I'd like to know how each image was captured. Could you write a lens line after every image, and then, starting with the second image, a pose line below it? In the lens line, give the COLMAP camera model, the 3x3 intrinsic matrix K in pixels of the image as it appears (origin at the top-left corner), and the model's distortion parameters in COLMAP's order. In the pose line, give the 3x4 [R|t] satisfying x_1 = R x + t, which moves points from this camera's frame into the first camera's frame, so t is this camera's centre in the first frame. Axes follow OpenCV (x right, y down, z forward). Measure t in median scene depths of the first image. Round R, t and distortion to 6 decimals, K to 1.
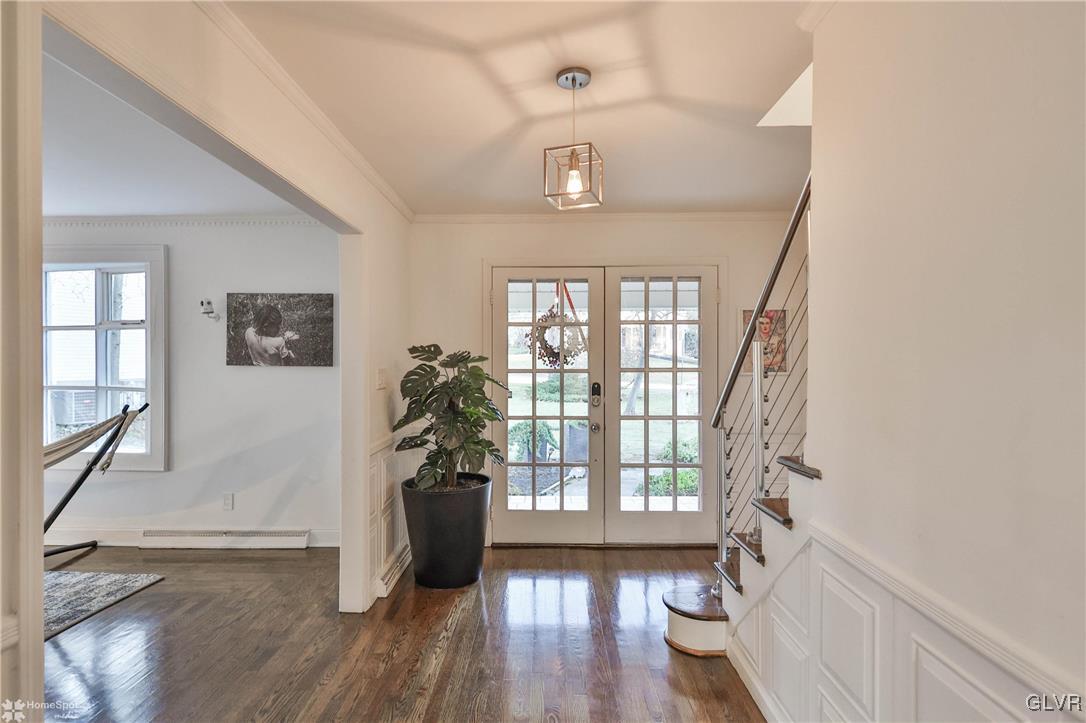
lens RADIAL K [[536.4, 0, 542.0], [0, 536.4, 357.4], [0, 0, 1]] dist [0.000585, 0.000740]
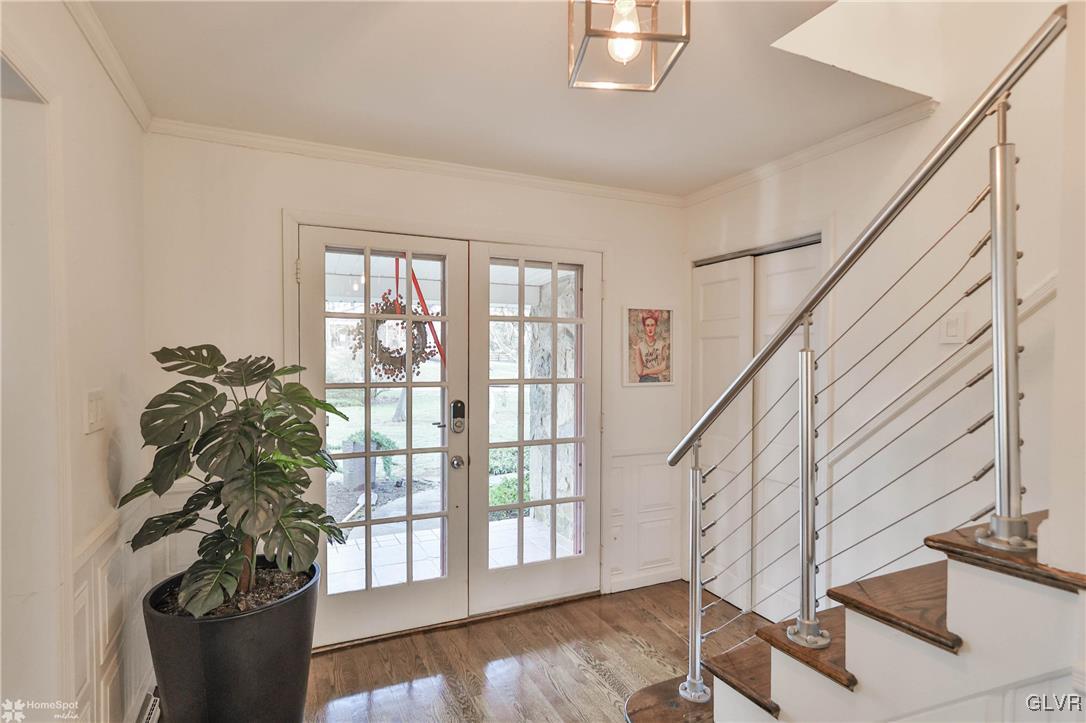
lens RADIAL K [[536.4, 0, 534.6], [0, 536.4, 372.8], [0, 0, 1]] dist [0.000585, 0.000740]
pose [[0.903050, -0.007878, 0.429464, -0.118987], [-0.005197, 0.999558, 0.029264, -0.011895], [-0.429504, -0.028659, 0.902610, 0.306006]]
